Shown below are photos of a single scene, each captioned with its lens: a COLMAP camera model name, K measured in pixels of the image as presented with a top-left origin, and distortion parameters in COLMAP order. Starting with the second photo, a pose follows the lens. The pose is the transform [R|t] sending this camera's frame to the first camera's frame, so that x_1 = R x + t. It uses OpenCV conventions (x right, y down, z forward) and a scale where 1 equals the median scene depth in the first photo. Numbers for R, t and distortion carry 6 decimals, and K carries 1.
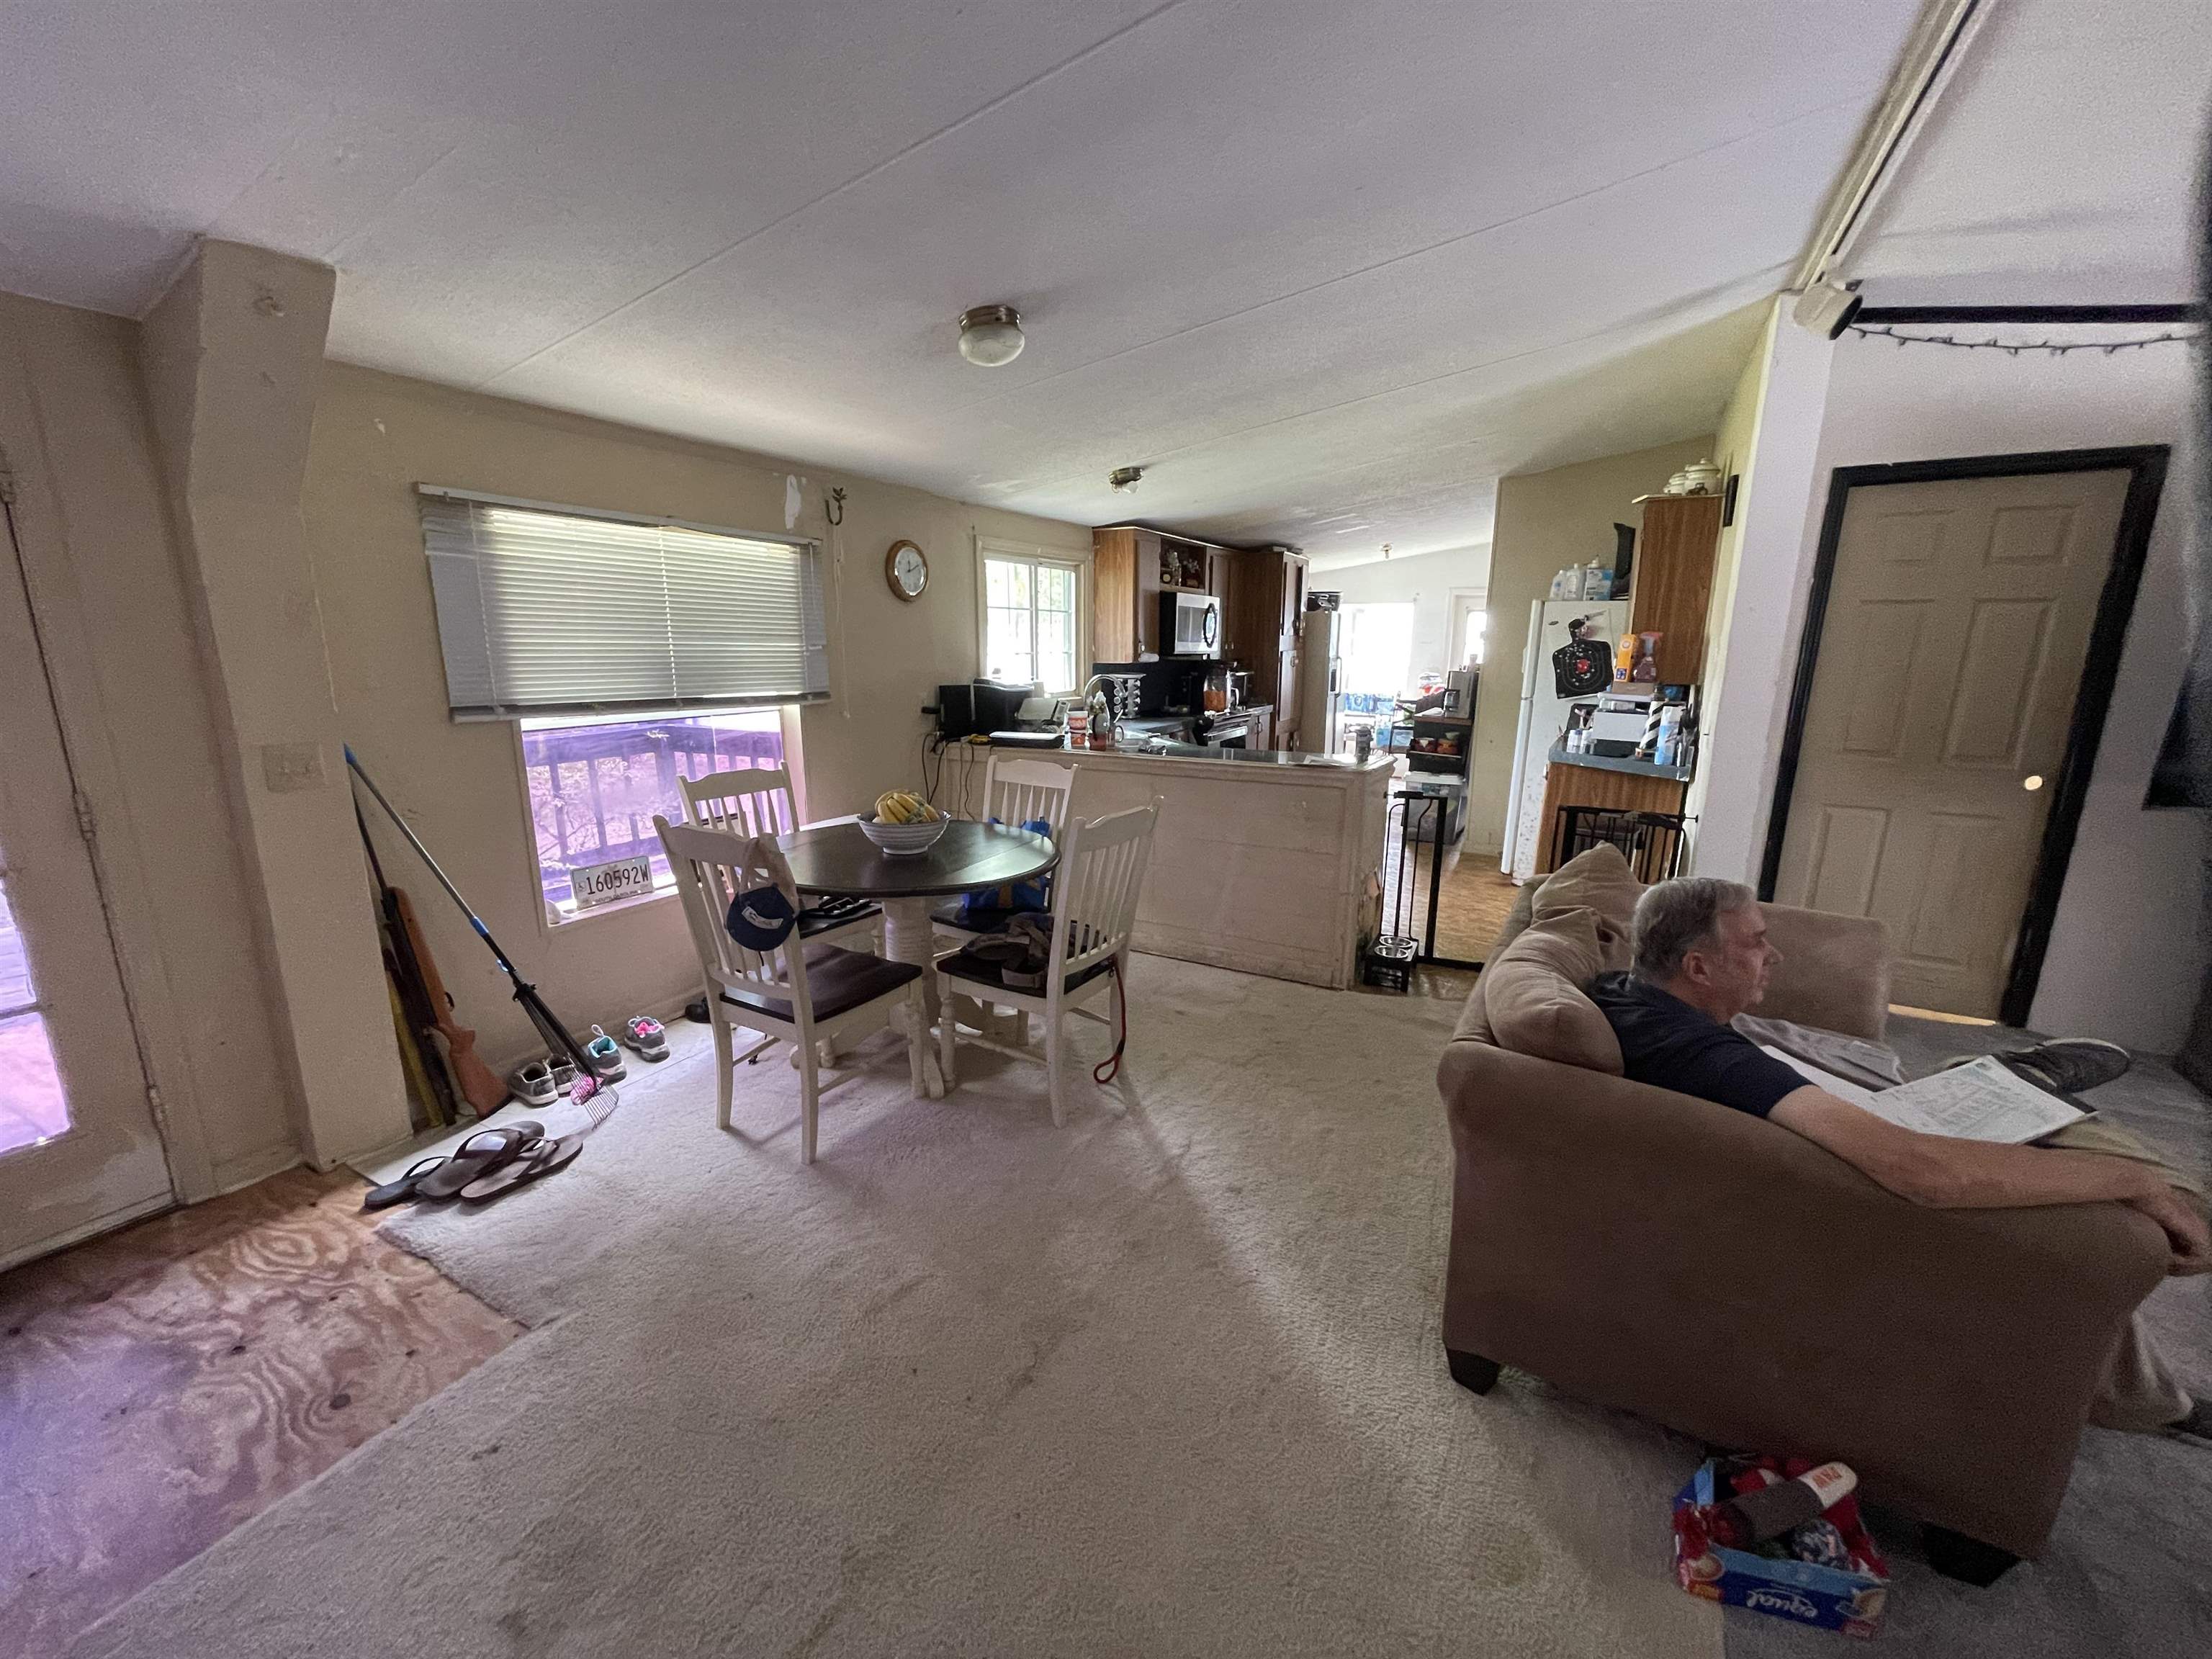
lens RADIAL K [[892.9, 0, 1106.8], [0, 892.9, 839.7], [0, 0, 1]] dist [-0.003899, 0.000836]
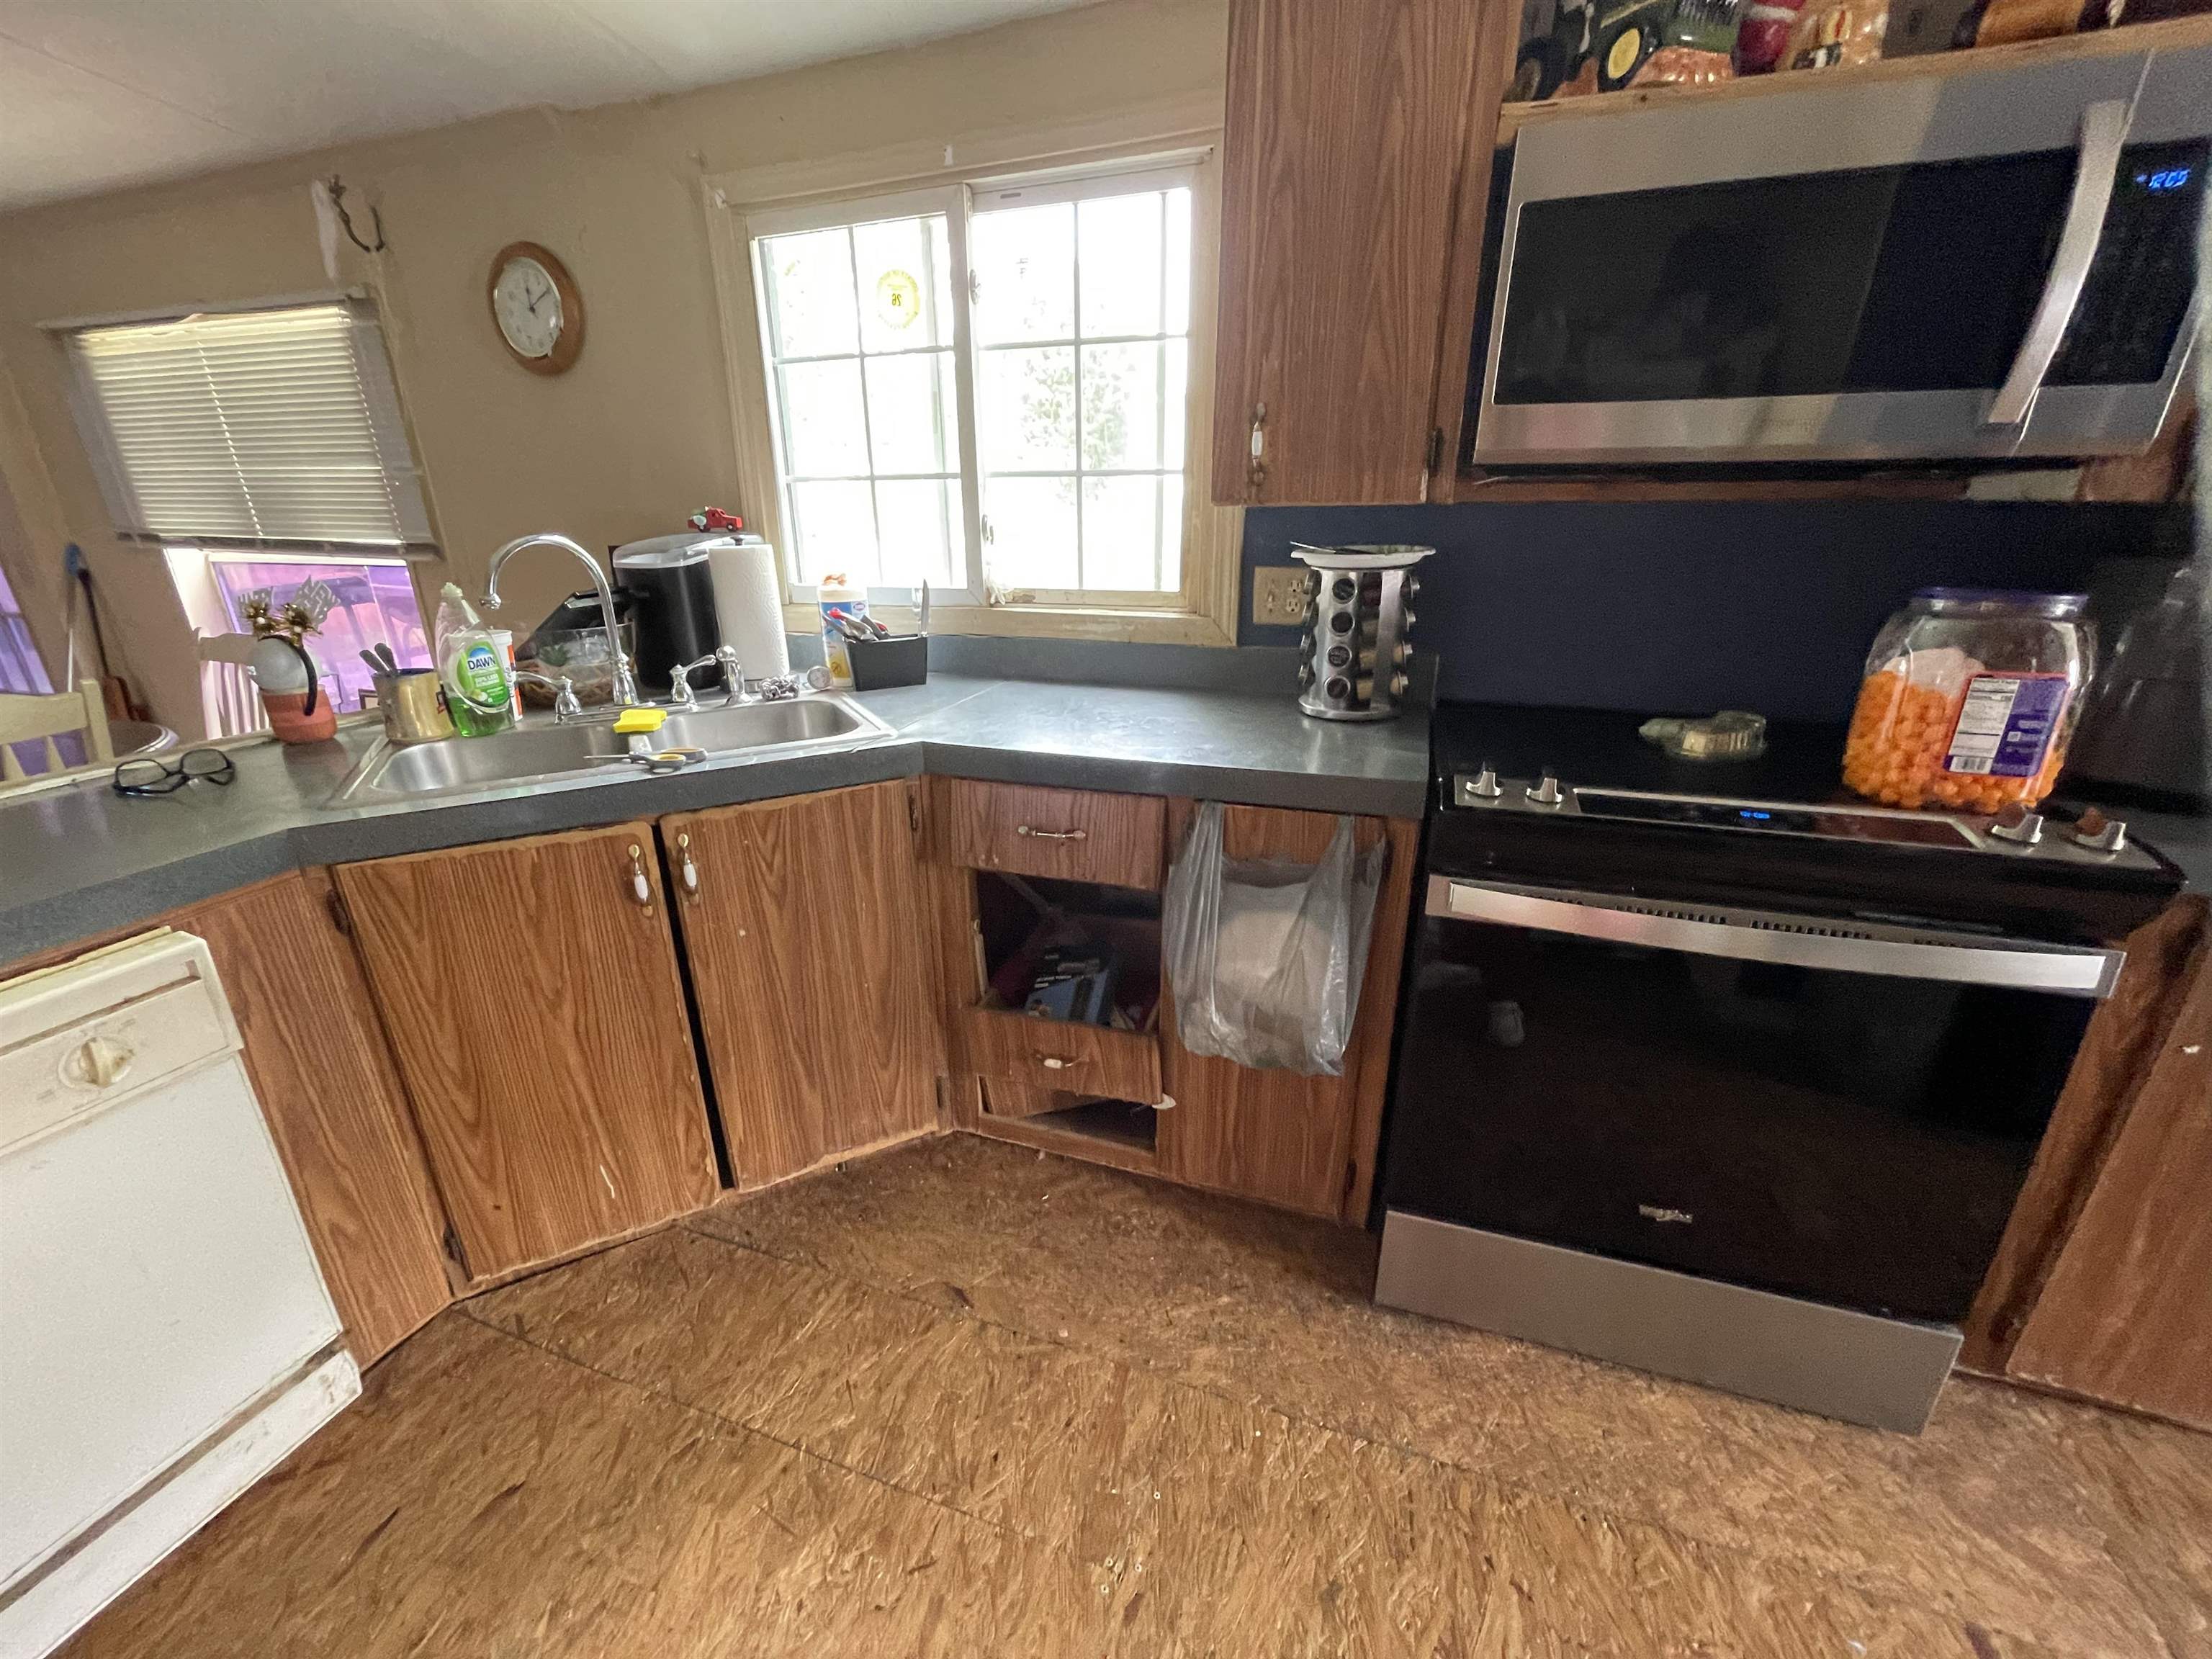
lens RADIAL K [[892.9, 0, 1103.2], [0, 892.9, 833.9], [0, 0, 1]] dist [-0.003899, 0.000836]
pose [[0.185848, 0.324726, -0.927369, 0.465108], [-0.214076, 0.934521, 0.284328, -0.273539], [0.958974, 0.145686, 0.243195, 1.425197]]
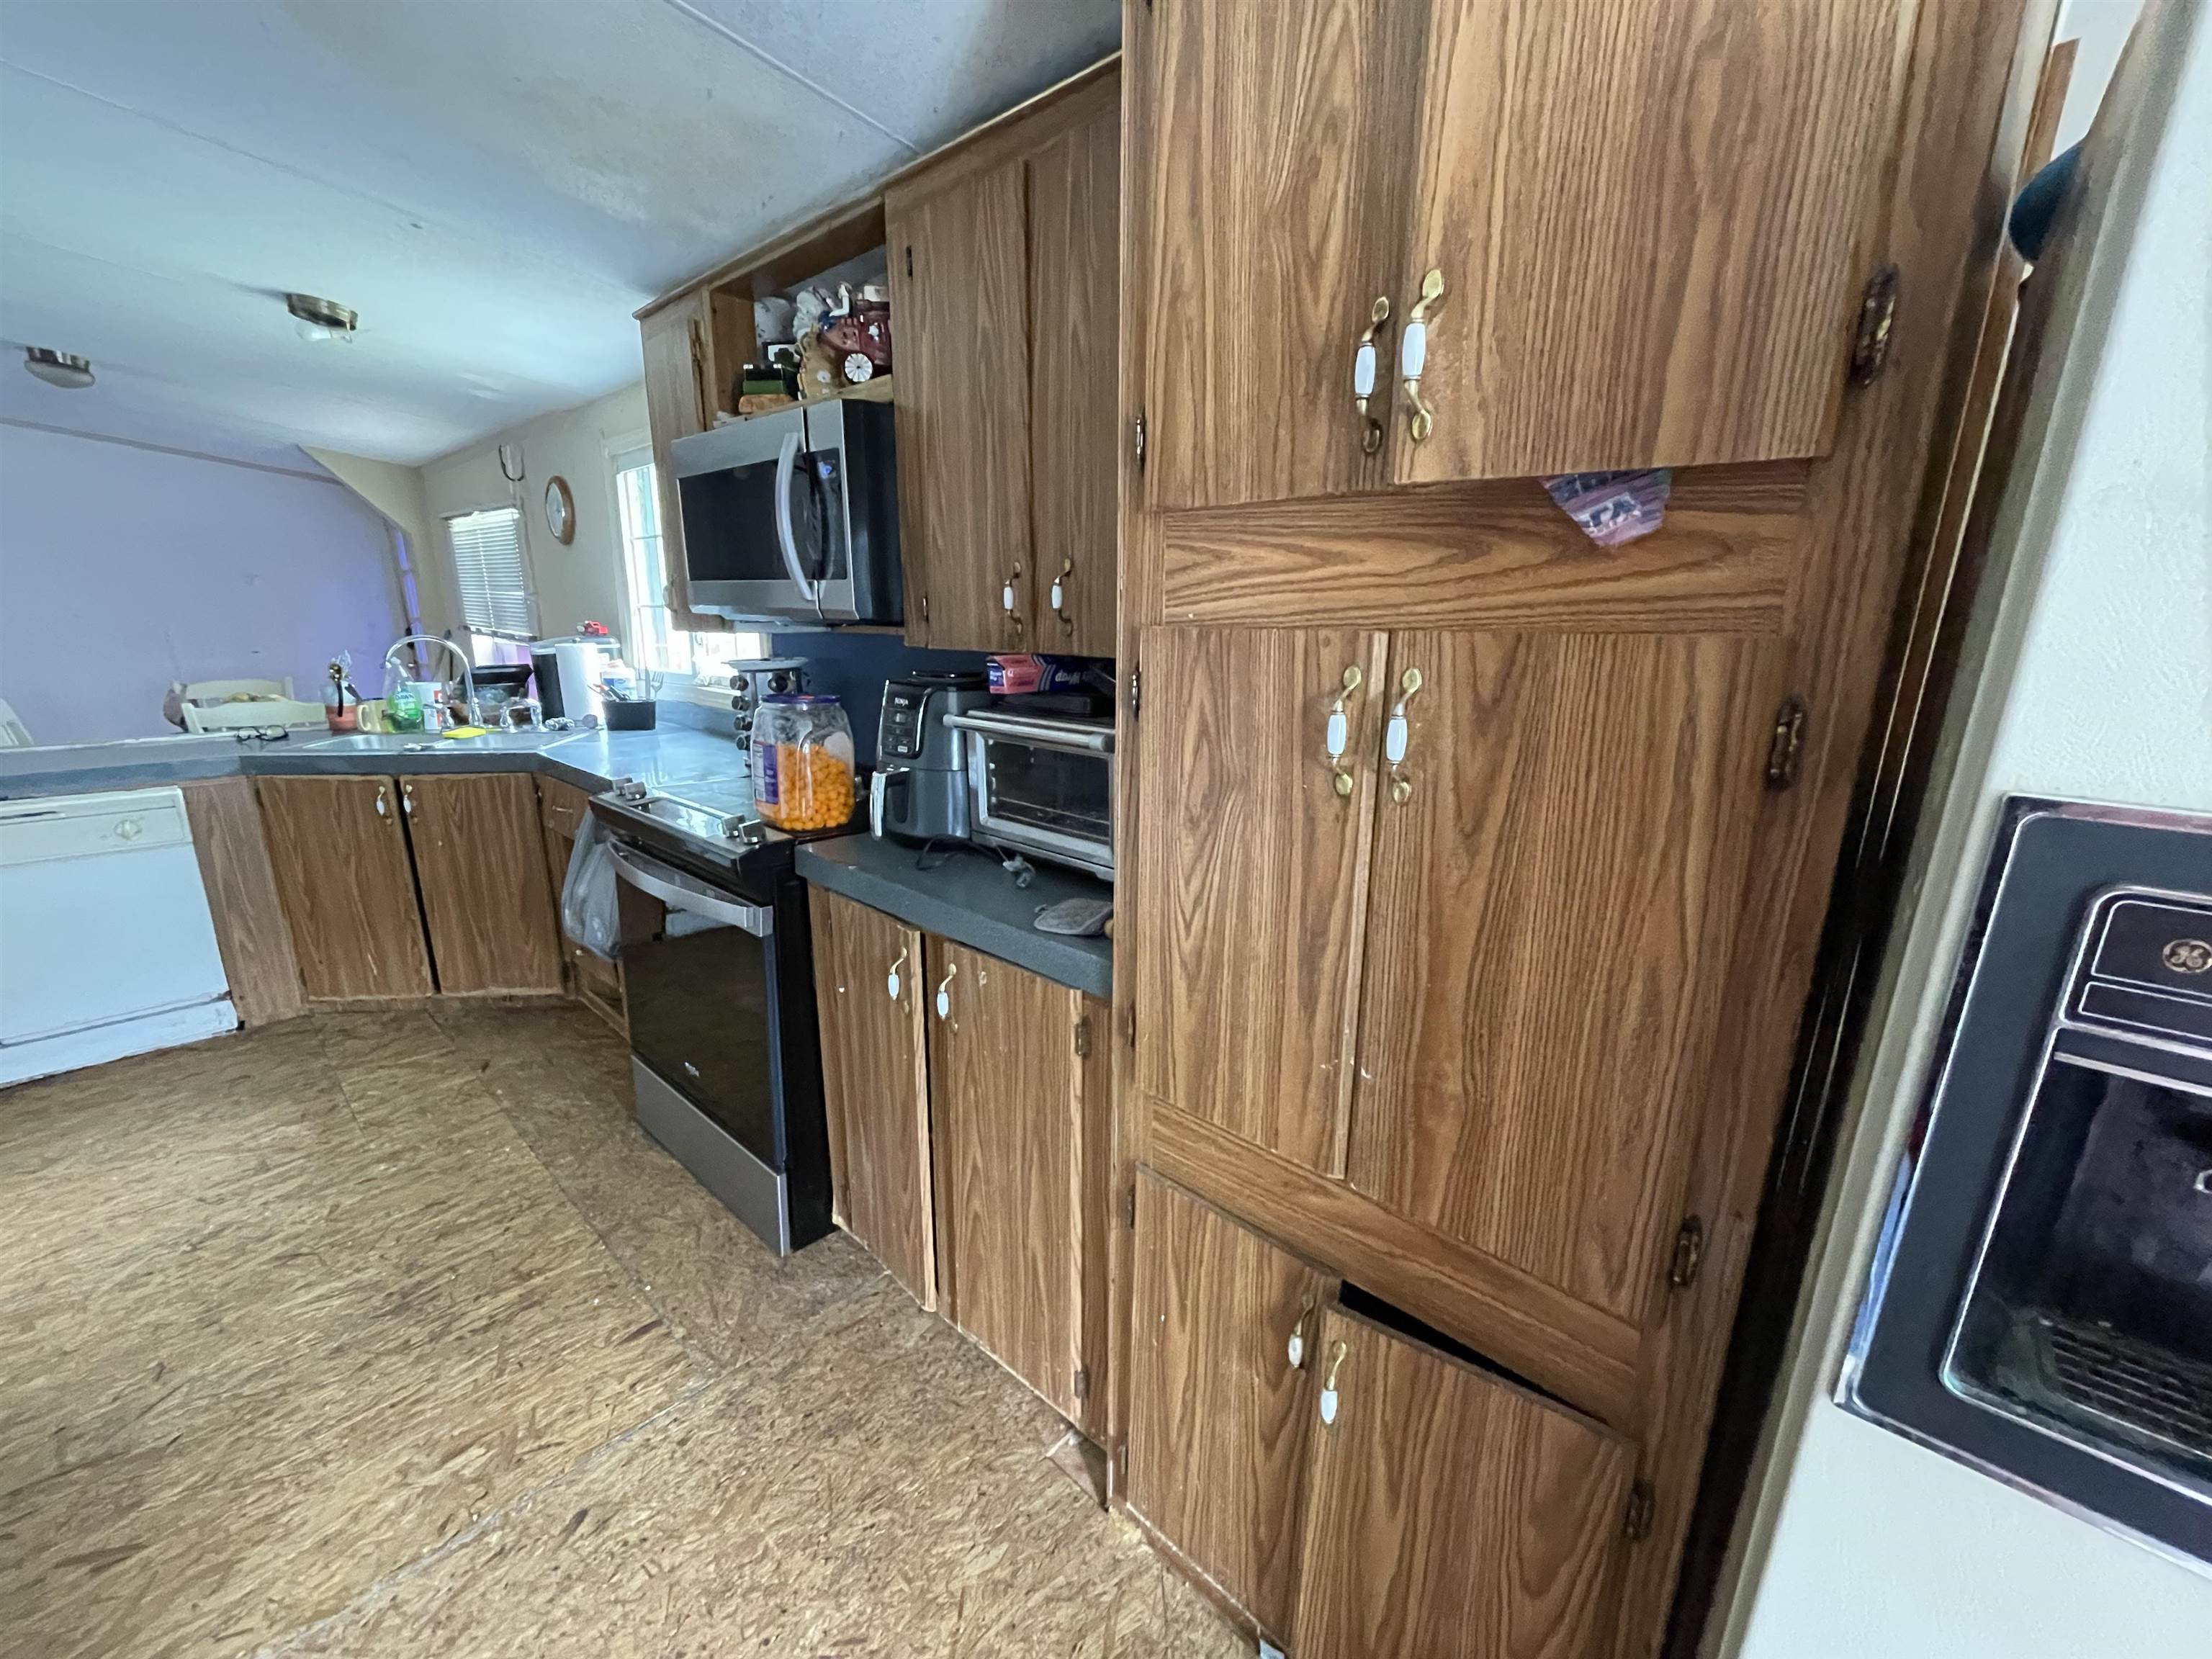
lens RADIAL K [[892.9, 0, 1105.0], [0, 892.9, 833.6], [0, 0, 1]] dist [-0.003899, 0.000836]
pose [[-0.220953, 0.220803, -0.949961, 0.666381], [-0.236417, 0.932857, 0.271816, -0.428264], [0.946196, 0.284646, -0.153916, 2.016211]]
